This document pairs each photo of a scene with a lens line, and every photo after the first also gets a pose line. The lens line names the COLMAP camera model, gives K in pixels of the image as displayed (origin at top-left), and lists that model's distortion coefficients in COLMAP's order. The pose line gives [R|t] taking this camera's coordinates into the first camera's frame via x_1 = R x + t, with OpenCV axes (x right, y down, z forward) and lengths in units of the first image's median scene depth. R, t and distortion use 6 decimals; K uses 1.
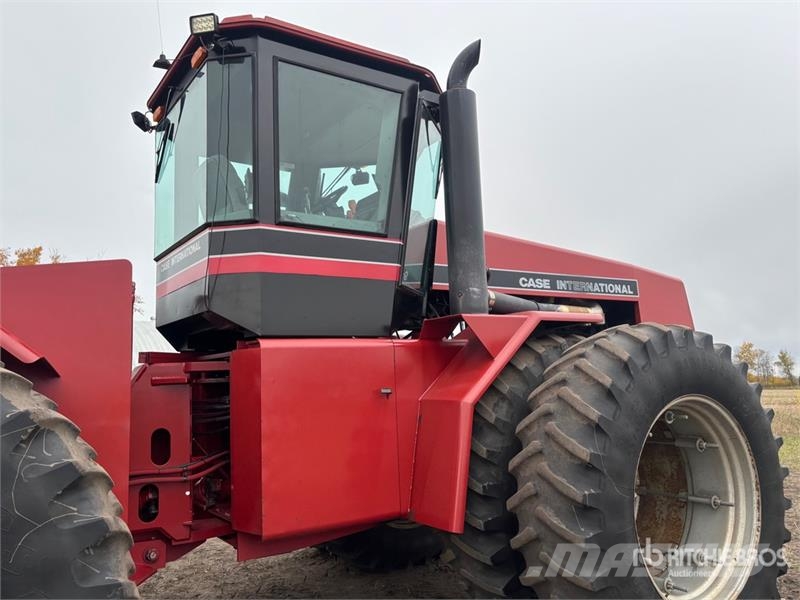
lens RADIAL K [[639.1, 0, 400.0], [0, 639.1, 300.0], [0, 0, 1]] dist [0.032758, -0.010679]
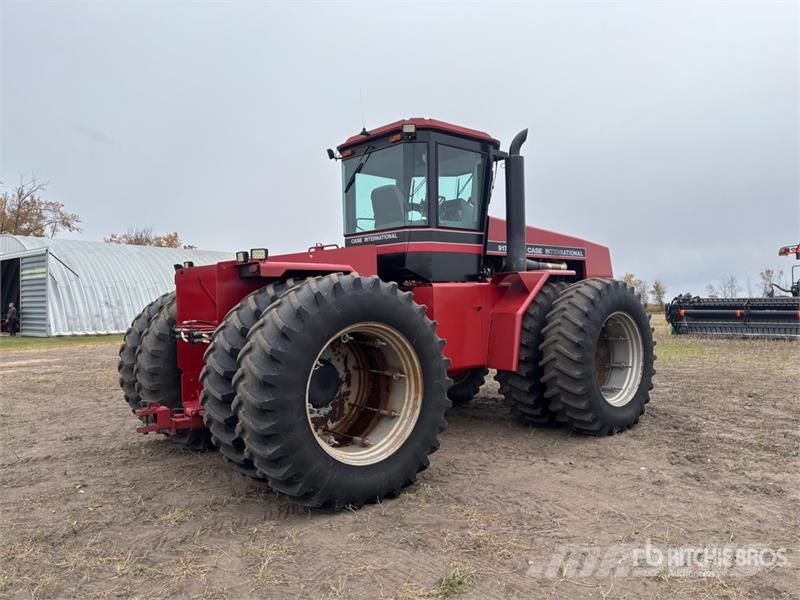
lens RADIAL K [[639.1, 0, 400.0], [0, 639.1, 300.0], [0, 0, 1]] dist [0.032758, -0.010679]
pose [[0.987980, 0.016895, 0.153656, -0.481533], [-0.035362, 0.992354, 0.118254, -0.096841], [-0.150483, -0.122266, 0.981023, -0.795787]]
